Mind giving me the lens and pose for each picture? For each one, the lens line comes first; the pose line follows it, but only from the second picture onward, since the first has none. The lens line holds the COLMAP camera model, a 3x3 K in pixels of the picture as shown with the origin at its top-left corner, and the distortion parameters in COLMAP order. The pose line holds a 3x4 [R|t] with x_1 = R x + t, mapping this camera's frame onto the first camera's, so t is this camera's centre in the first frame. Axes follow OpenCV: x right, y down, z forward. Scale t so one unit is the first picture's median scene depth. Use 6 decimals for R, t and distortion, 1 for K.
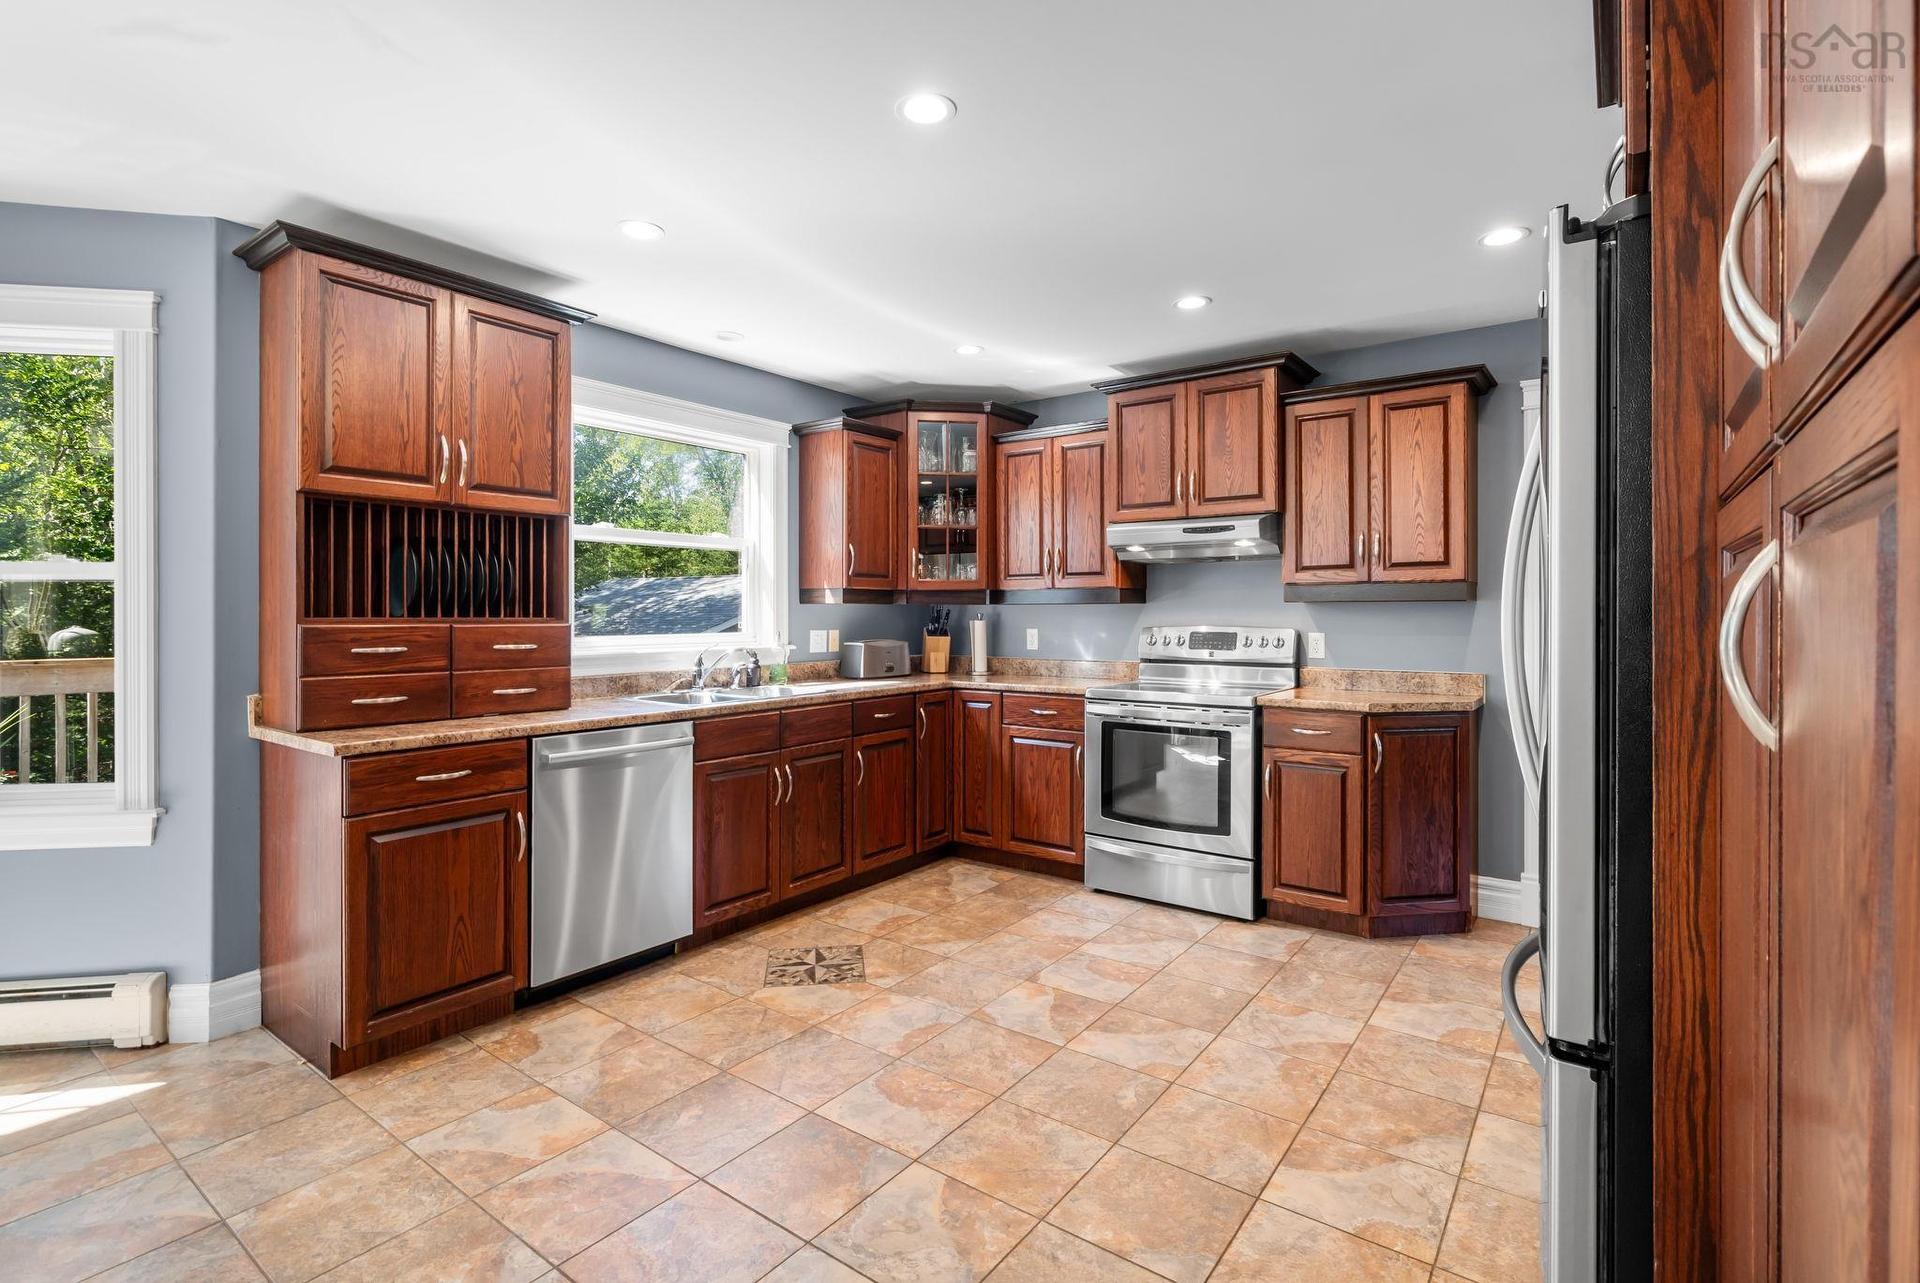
lens RADIAL K [[895.8, 0, 954.6], [0, 895.8, 624.6], [0, 0, 1]] dist [0.001091, 0.001028]
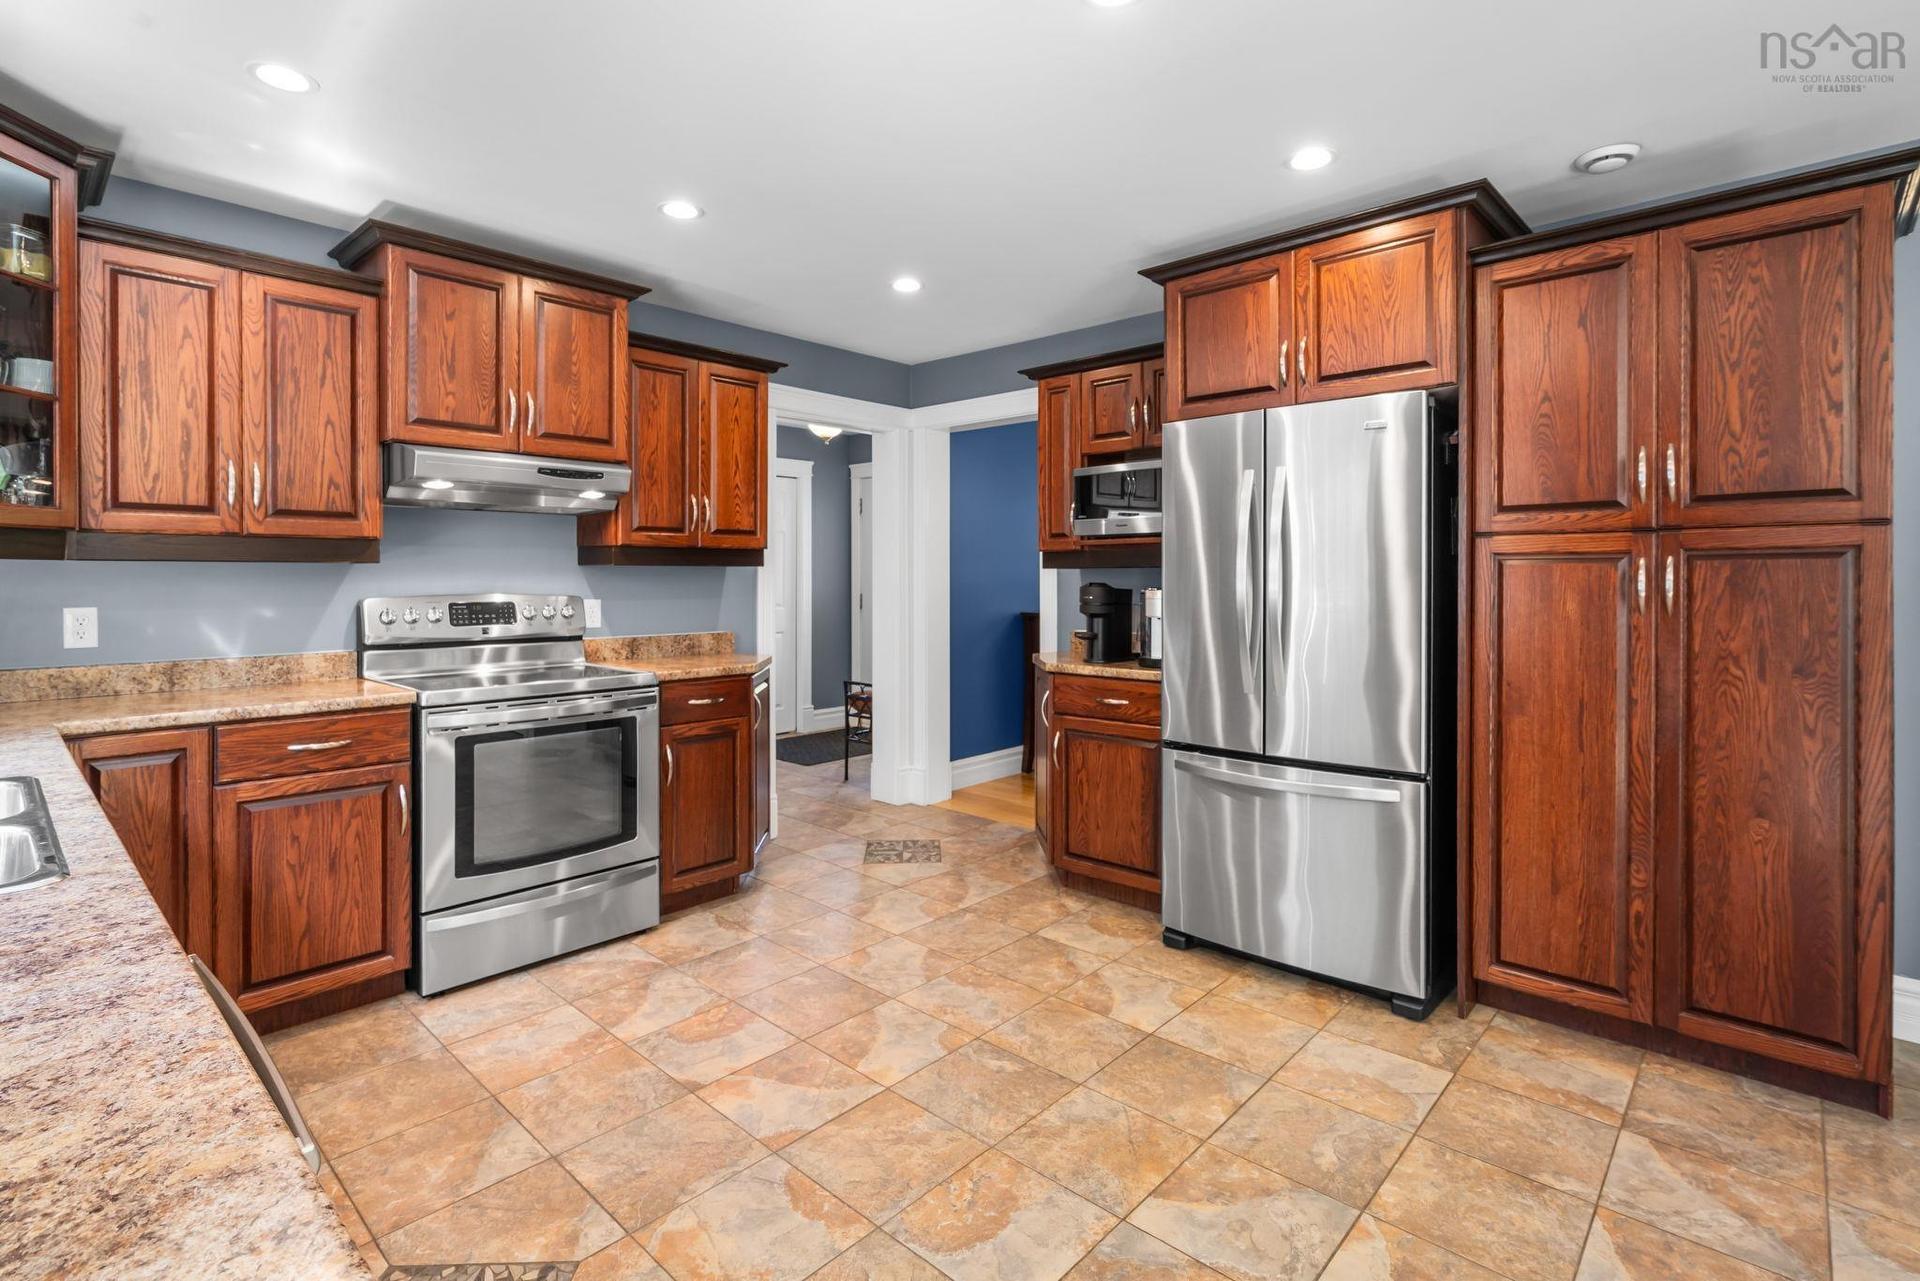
lens RADIAL K [[905.6, 0, 958.9], [0, 905.6, 588.2], [0, 0, 1]] dist [-0.003310, -0.000132]
pose [[0.105181, -0.010495, 0.994398, -0.556444], [0.011285, 0.999893, 0.009359, -0.007906], [-0.994389, 0.010237, 0.105288, 0.647462]]
